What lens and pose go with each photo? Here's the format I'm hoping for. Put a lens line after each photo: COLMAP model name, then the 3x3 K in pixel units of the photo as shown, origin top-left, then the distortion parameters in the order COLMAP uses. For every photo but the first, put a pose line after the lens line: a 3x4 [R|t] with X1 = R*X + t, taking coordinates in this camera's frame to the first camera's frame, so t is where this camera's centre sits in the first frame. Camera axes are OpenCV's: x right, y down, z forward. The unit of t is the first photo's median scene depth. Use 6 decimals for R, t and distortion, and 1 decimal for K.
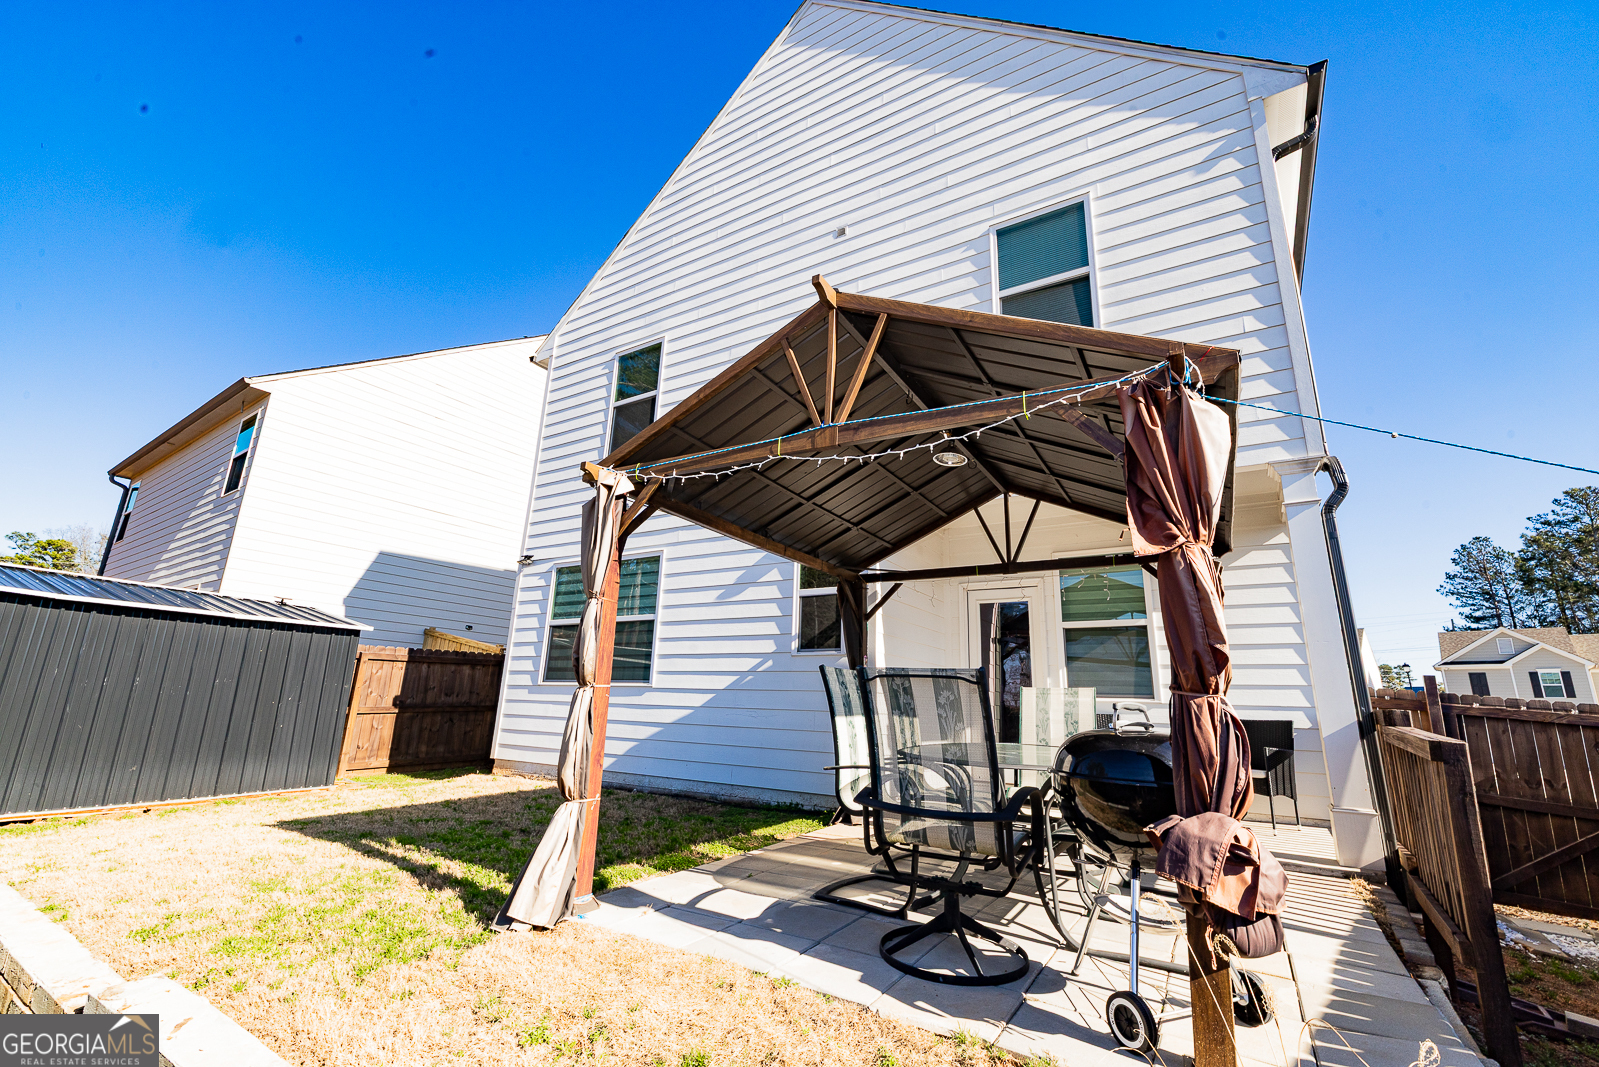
lens RADIAL K [[687.4, 0, 799.5], [0, 687.4, 533.5], [0, 0, 1]] dist [-0.000686, 0.000236]
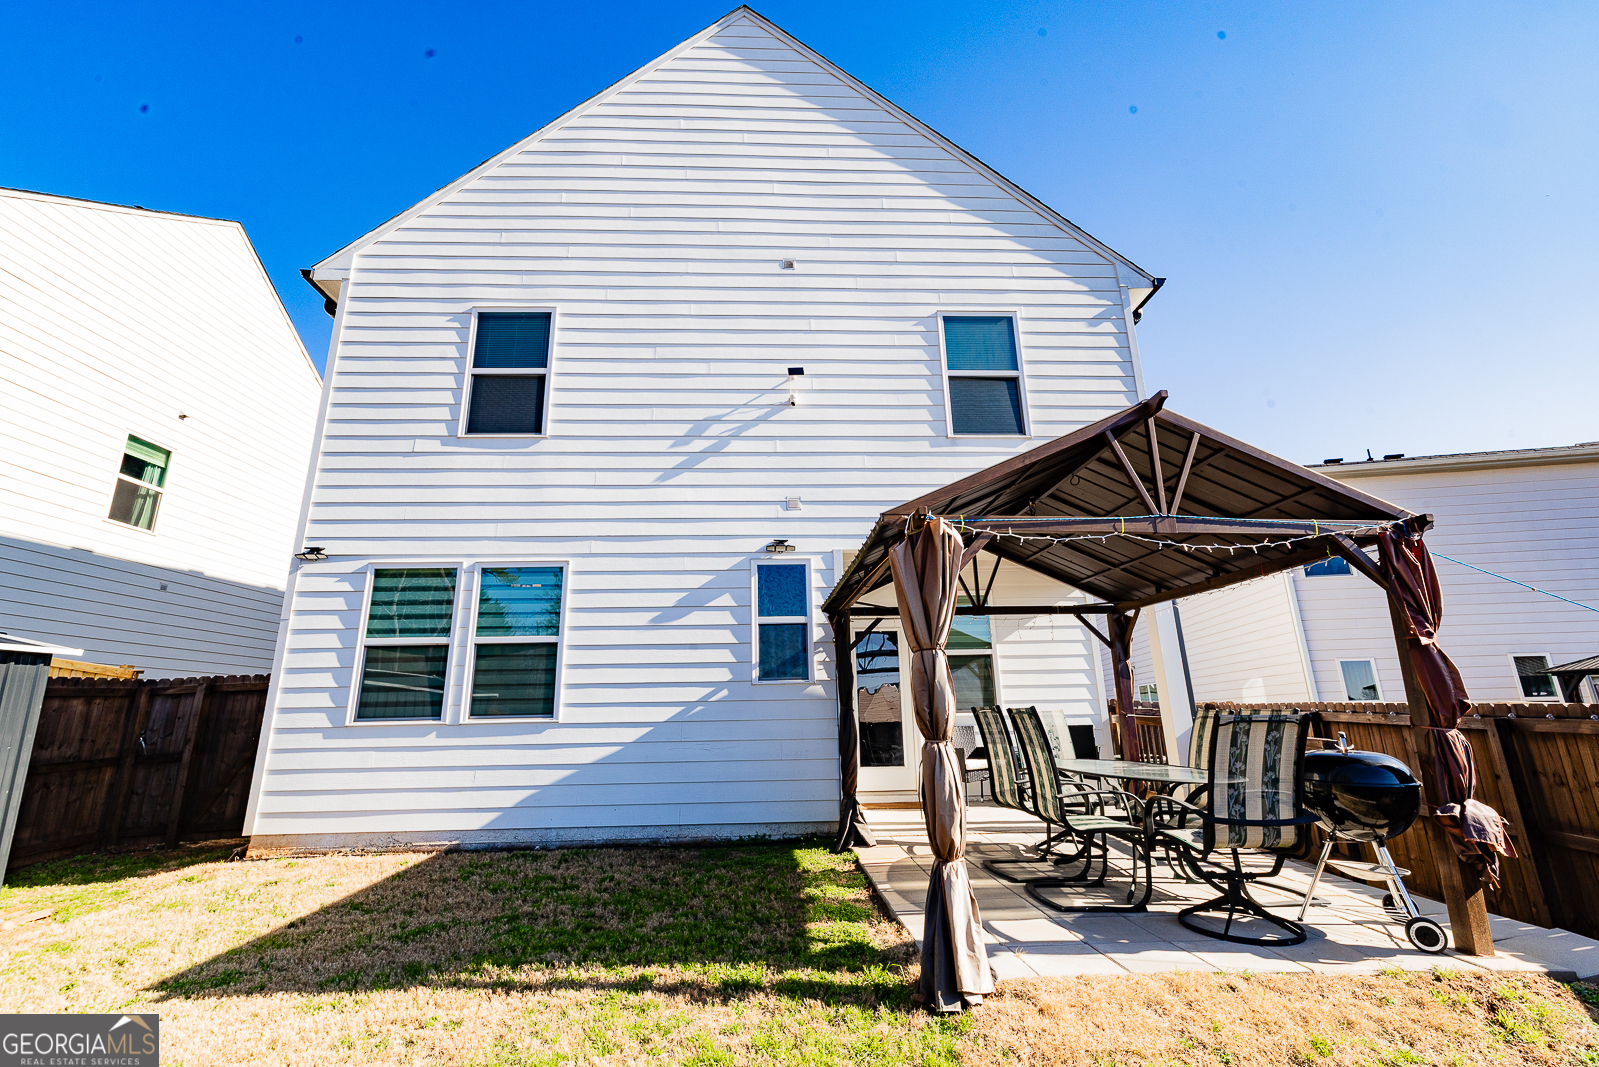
lens RADIAL K [[687.2, 0, 795.3], [0, 687.2, 538.5], [0, 0, 1]] dist [0.001128, 0.000855]
pose [[0.824233, 0.095522, 0.558135, -0.468522], [-0.096297, 0.994957, -0.028073, -0.007217], [-0.558002, -0.030608, 0.829275, 0.139519]]
